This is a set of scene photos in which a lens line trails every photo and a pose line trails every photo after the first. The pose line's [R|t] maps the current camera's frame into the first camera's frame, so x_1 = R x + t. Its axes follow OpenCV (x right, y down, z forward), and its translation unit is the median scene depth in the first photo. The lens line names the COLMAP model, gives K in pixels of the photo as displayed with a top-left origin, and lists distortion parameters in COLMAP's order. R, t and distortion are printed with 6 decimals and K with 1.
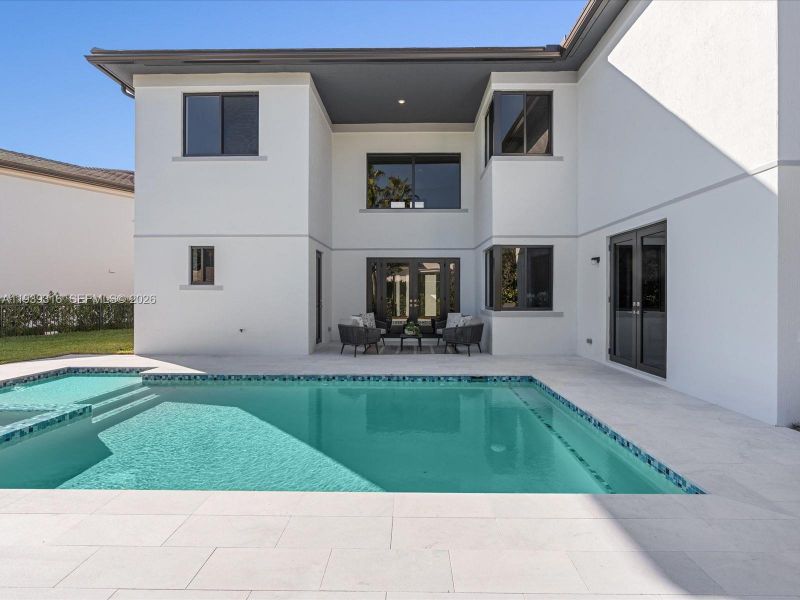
lens RADIAL K [[401.0, 0, 398.9], [0, 401.0, 295.5], [0, 0, 1]] dist [0.001137, 0.000116]
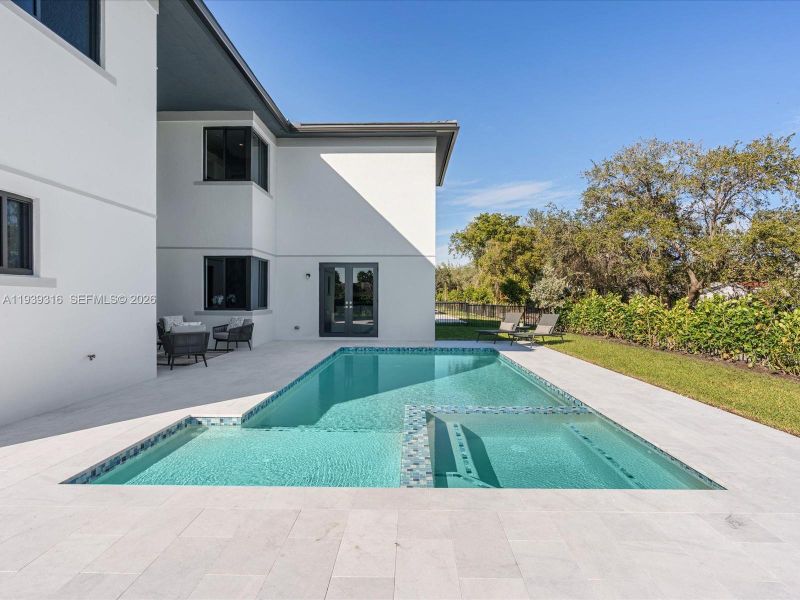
lens RADIAL K [[414.0, 0, 407.9], [0, 414.0, 297.9], [0, 0, 1]] dist [-0.009491, 0.004676]
pose [[-0.006656, -0.000160, 0.999978, -1.001605], [-0.003762, 0.999993, 0.000135, -0.001516], [-0.999971, -0.003761, -0.006657, 0.542688]]
